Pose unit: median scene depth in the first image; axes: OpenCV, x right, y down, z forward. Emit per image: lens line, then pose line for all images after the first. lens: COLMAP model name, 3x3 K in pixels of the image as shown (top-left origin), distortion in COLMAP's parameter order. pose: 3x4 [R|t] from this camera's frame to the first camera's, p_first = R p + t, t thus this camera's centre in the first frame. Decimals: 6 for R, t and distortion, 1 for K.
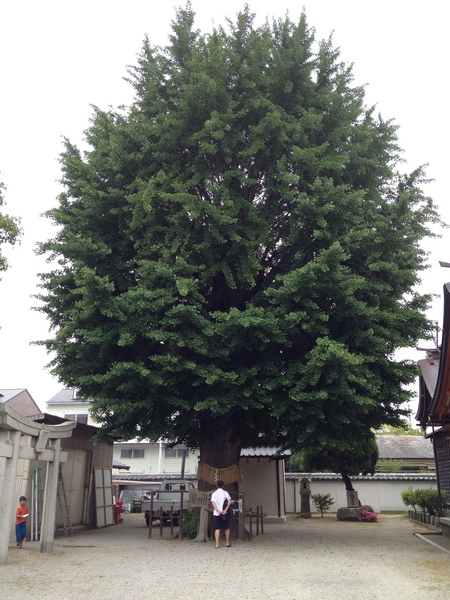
lens RADIAL K [[609.5, 0, 225.0], [0, 609.5, 300.0], [0, 0, 1]] dist [0.004441, 0.002465]
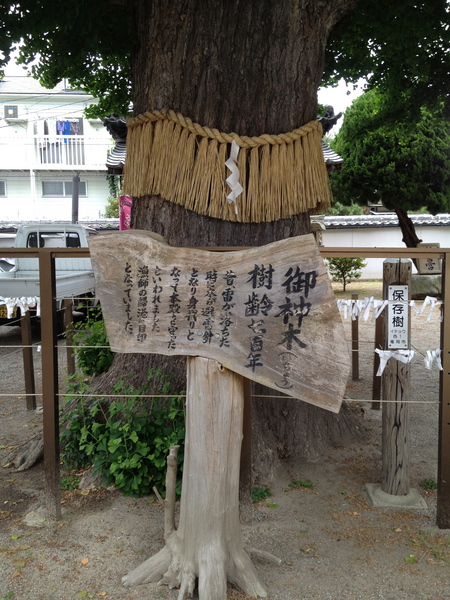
lens RADIAL K [[609.5, 0, 225.0], [0, 609.5, 300.0], [0, 0, 1]] dist [0.004441, 0.002465]
pose [[0.986459, -0.029923, 0.161254, -0.032666], [-0.032670, 0.927659, 0.371997, 0.168505], [-0.160720, -0.372228, 0.914120, 0.536019]]
